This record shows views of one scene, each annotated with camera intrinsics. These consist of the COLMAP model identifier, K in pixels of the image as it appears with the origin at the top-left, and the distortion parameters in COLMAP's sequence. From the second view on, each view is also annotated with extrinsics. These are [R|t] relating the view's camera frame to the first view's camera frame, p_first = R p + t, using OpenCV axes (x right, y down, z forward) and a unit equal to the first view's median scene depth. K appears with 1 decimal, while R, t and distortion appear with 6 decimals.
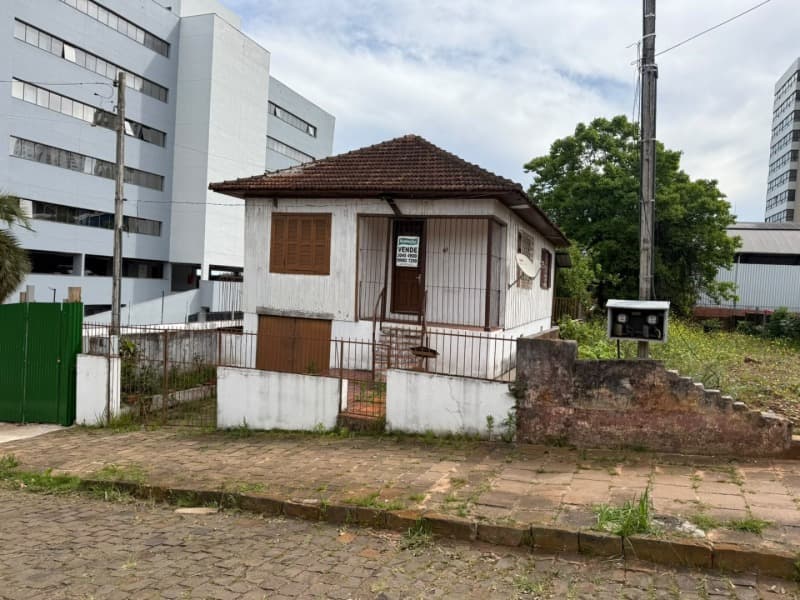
lens RADIAL K [[566.9, 0, 397.7], [0, 566.9, 300.3], [0, 0, 1]] dist [0.096353, -0.140786]
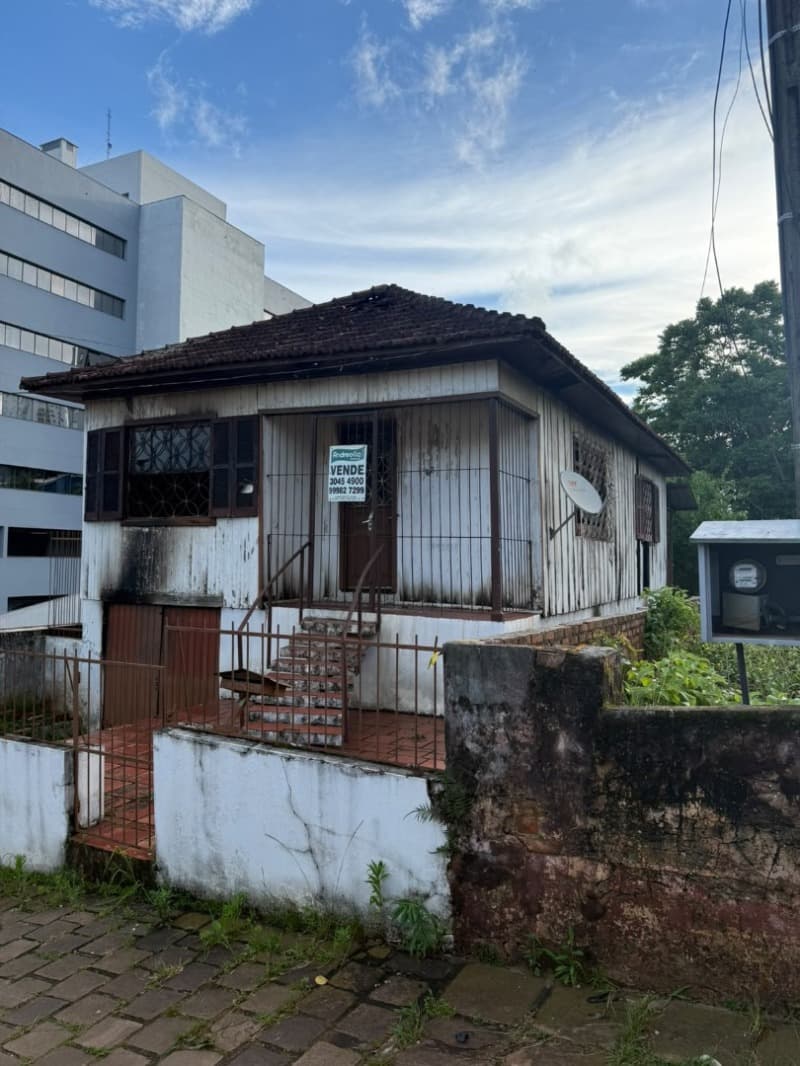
lens RADIAL K [[755.4, 0, 396.4], [0, 755.4, 528.0], [0, 0, 1]] dist [0.096353, -0.140786]
pose [[0.993985, -0.040550, -0.101733, 0.133895], [0.033564, 0.997019, -0.069471, 0.015407], [0.104247, 0.065639, 0.992383, 0.306077]]
